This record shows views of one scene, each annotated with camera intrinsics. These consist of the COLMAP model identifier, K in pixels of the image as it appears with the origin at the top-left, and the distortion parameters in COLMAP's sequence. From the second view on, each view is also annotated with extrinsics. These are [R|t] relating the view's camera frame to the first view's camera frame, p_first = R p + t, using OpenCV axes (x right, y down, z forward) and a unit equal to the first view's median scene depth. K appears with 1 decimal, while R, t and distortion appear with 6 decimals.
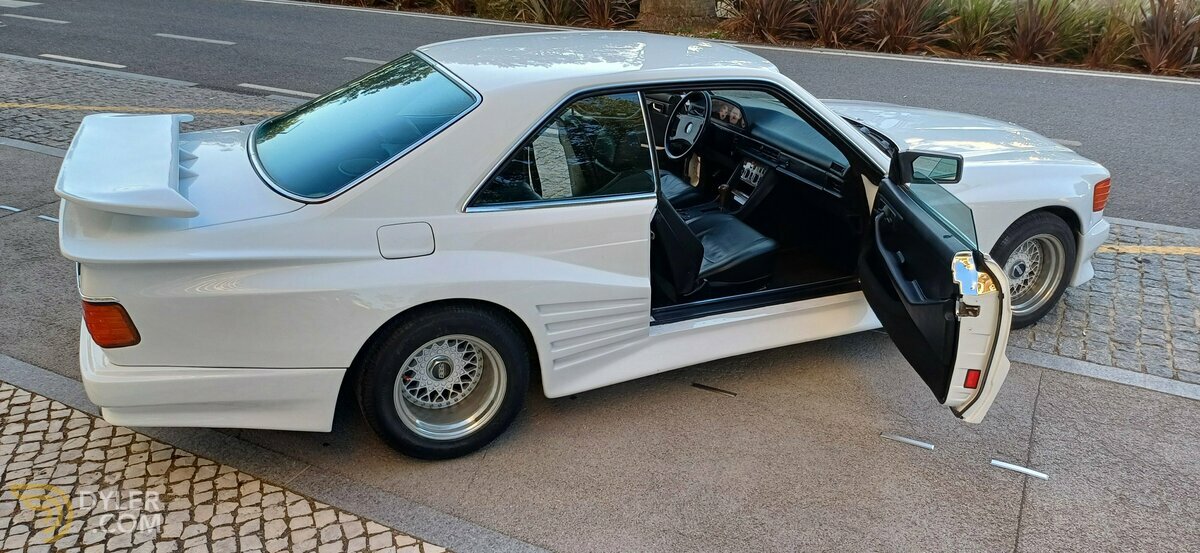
lens RADIAL K [[898.9, 0, 600.0], [0, 898.9, 276.5], [0, 0, 1]] dist [0.074879, -0.068799]
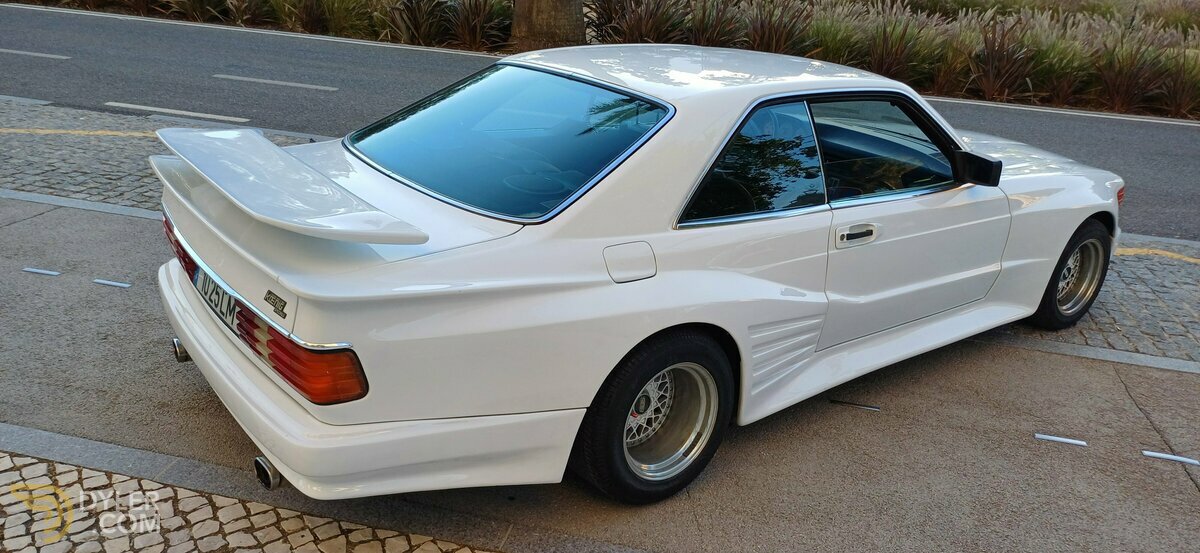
lens RADIAL K [[886.8, 0, 603.2], [0, 886.8, 276.8], [0, 0, 1]] dist [0.100664, -0.123351]
pose [[0.969529, -0.041007, 0.241522, -0.420316], [0.047744, 0.998615, -0.022109, -0.006210], [-0.240281, 0.032966, 0.970143, 0.131578]]
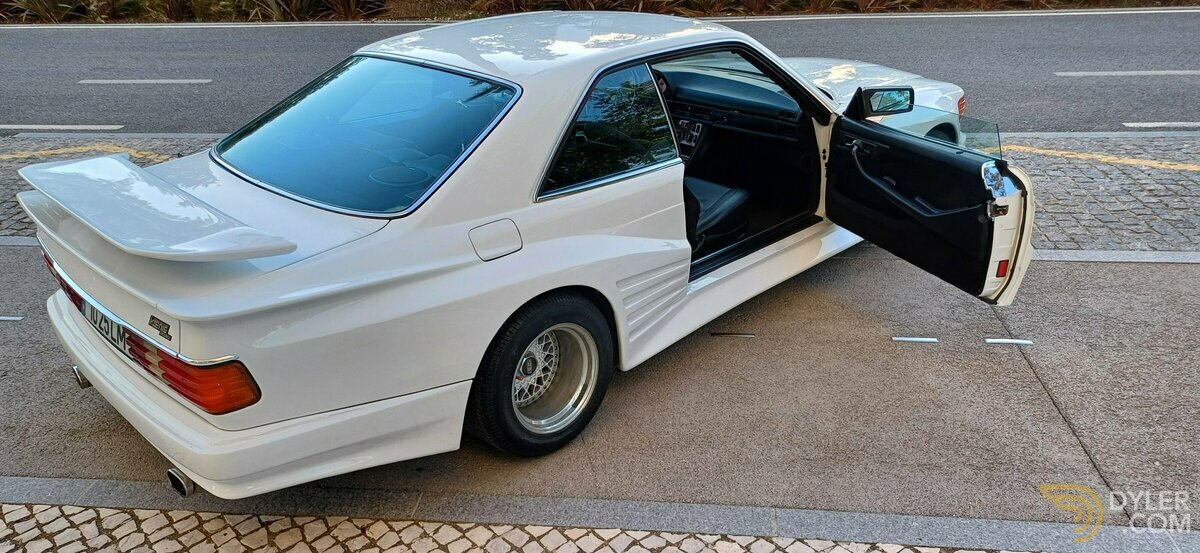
lens RADIAL K [[898.9, 0, 600.0], [0, 898.9, 276.5], [0, 0, 1]] dist [0.074879, -0.068799]
pose [[0.933317, -0.187888, 0.305971, -0.381439], [0.182234, 0.982121, 0.047215, -0.024277], [-0.309371, 0.011691, 0.950869, 0.037400]]
